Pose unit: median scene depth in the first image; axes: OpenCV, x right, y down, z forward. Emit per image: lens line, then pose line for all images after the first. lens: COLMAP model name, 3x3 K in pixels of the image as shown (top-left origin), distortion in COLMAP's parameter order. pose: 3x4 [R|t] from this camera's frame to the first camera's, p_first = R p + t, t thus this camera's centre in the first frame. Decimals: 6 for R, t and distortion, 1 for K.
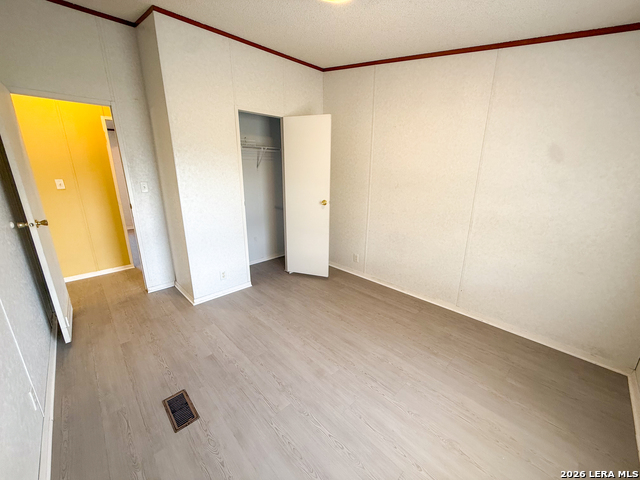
lens RADIAL K [[254.4, 0, 319.8], [0, 254.4, 241.5], [0, 0, 1]] dist [0.001368, 0.000014]
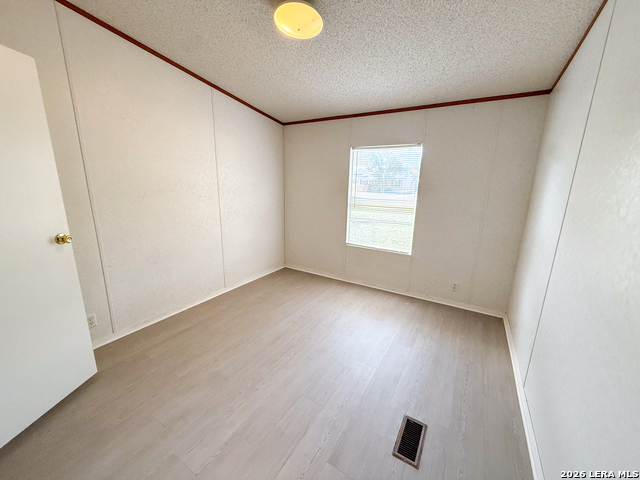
lens RADIAL K [[254.4, 0, 319.6], [0, 254.4, 239.2], [0, 0, 1]] dist [0.001368, 0.000014]
pose [[-0.262539, -0.220613, 0.939363, -0.816242], [0.242629, 0.927141, 0.285554, -0.241245], [-0.933919, 0.302886, -0.189884, 0.888469]]
